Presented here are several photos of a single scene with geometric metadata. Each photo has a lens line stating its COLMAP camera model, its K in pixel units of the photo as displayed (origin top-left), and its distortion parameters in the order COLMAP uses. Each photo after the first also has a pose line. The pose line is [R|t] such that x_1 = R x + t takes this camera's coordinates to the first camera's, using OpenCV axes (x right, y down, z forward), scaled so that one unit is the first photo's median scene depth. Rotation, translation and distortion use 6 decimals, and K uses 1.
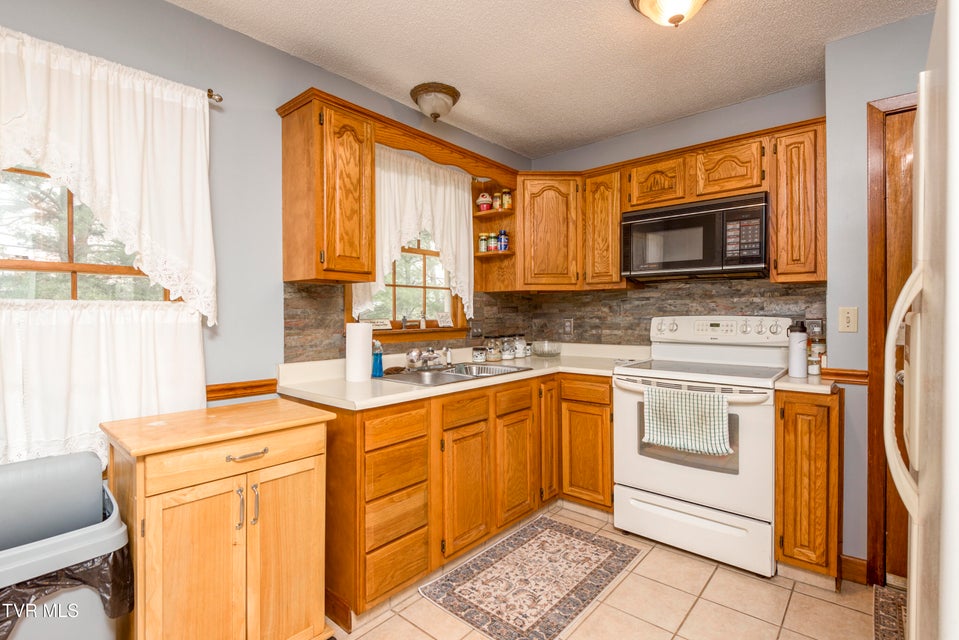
lens RADIAL K [[466.3, 0, 480.8], [0, 466.3, 317.3], [0, 0, 1]] dist [0.023619, -0.004361]
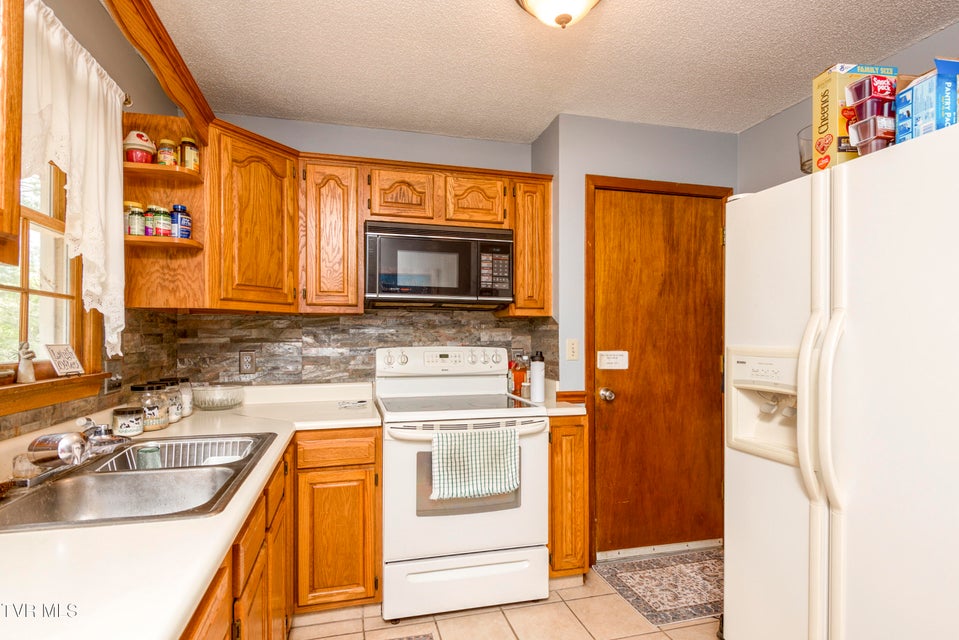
lens RADIAL K [[466.3, 0, 462.5], [0, 466.3, 332.2], [0, 0, 1]] dist [0.023619, -0.004361]
pose [[0.568402, 0.013834, 0.822634, -0.273584], [0.004586, 0.999790, -0.019981, -0.013431], [-0.822738, 0.015130, 0.568219, 0.421029]]
